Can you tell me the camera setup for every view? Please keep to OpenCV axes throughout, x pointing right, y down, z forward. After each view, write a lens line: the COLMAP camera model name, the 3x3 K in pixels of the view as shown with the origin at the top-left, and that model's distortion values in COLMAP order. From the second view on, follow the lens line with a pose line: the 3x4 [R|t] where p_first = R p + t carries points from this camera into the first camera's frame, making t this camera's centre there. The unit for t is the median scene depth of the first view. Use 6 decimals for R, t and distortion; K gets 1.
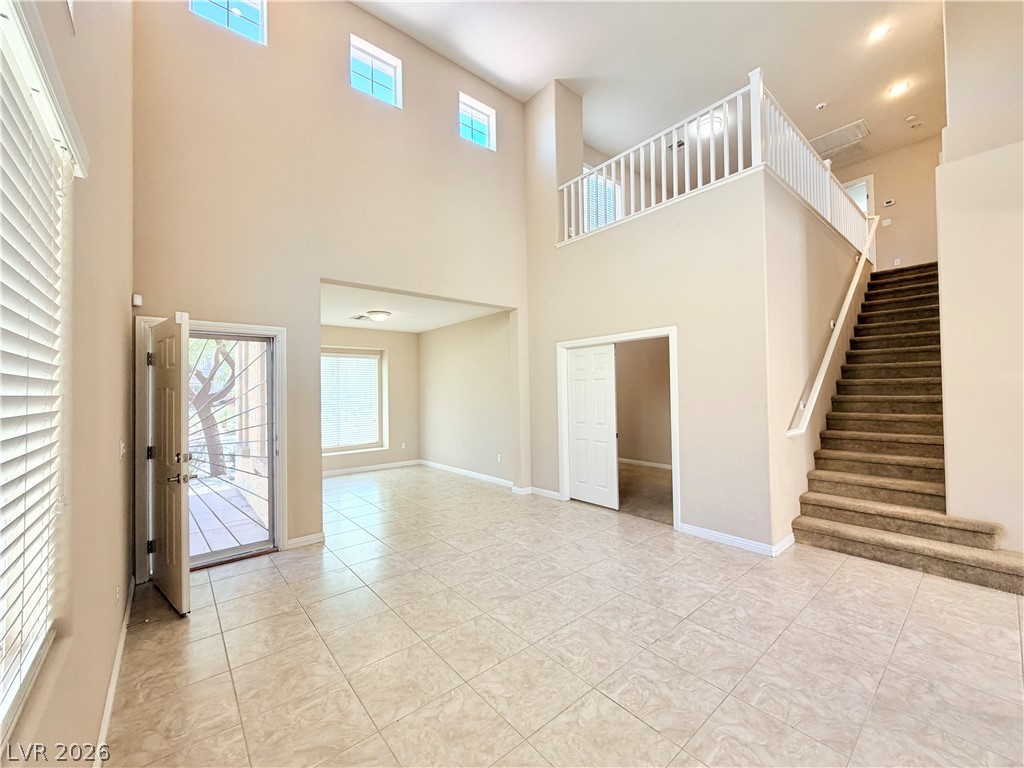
lens RADIAL K [[407.7, 0, 512.0], [0, 407.7, 384.0], [0, 0, 1]] dist [0.000743, 0.000005]
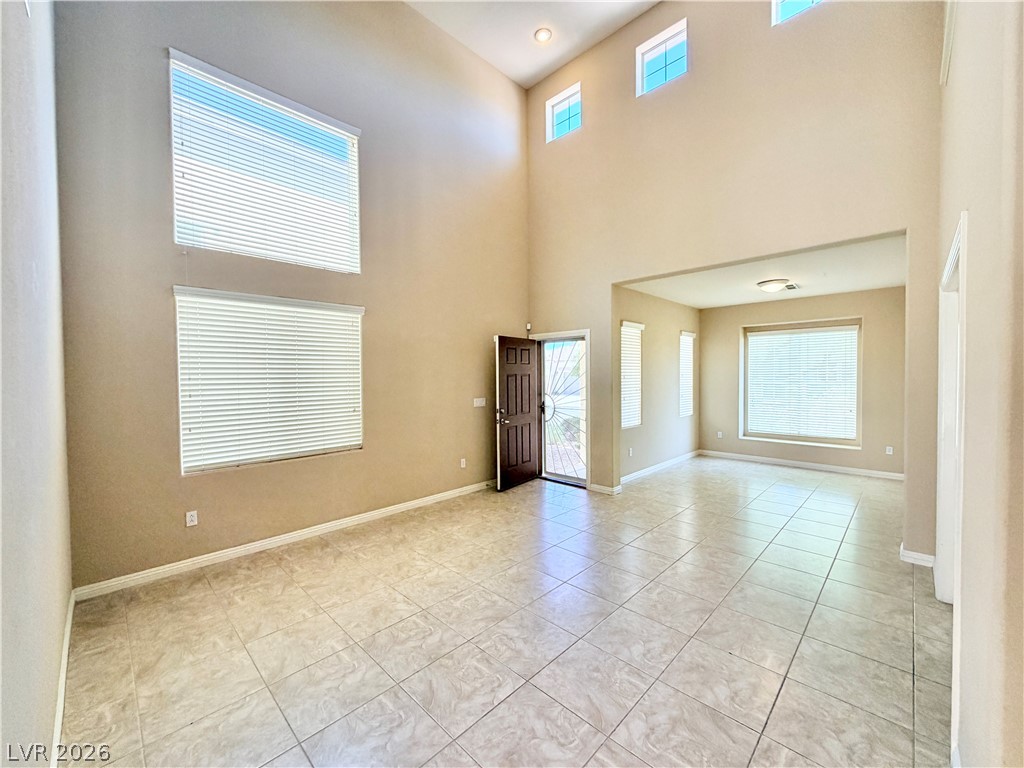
lens RADIAL K [[410.6, 0, 512.0], [0, 410.6, 384.0], [0, 0, 1]] dist [0.000745, 0.000044]
pose [[0.097013, 0.035892, -0.994636, 1.032933], [0.024777, 0.998953, 0.038465, -0.017247], [0.994975, -0.028376, 0.096022, 0.799639]]
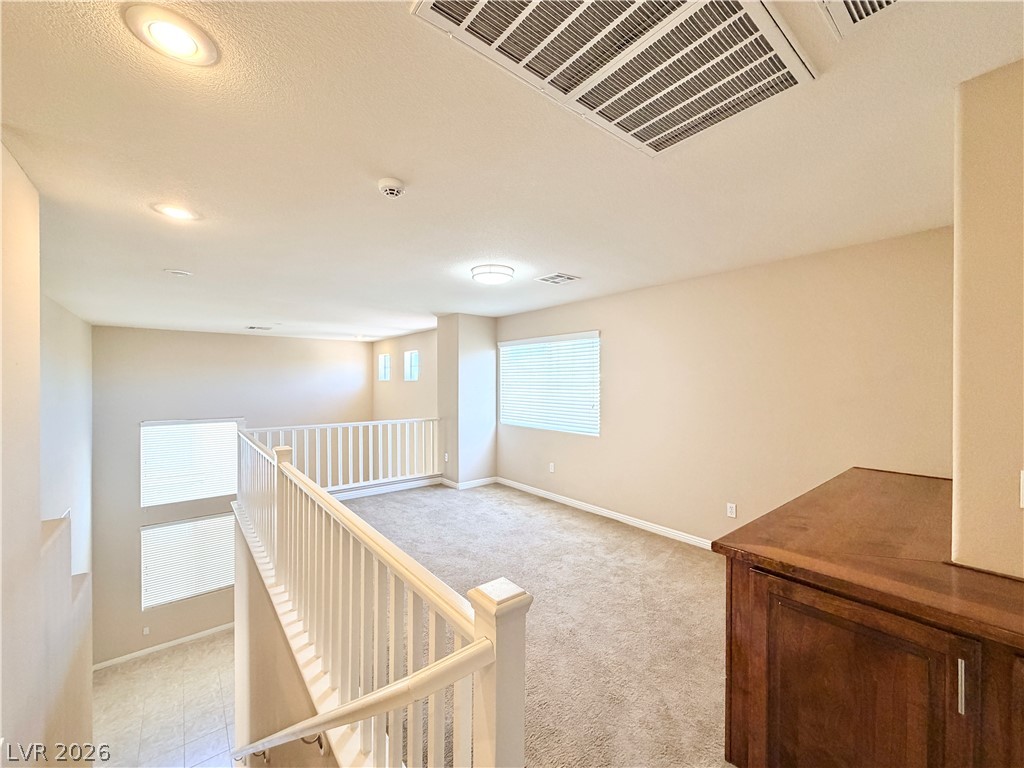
lens RADIAL K [[407.7, 0, 512.0], [0, 407.7, 384.0], [0, 0, 1]] dist [0.000743, 0.000005]
pose [[-0.021476, 0.023332, -0.999497, 2.229430], [0.015787, 0.999611, 0.022996, -1.141308], [0.999645, -0.015285, -0.021836, 2.314484]]
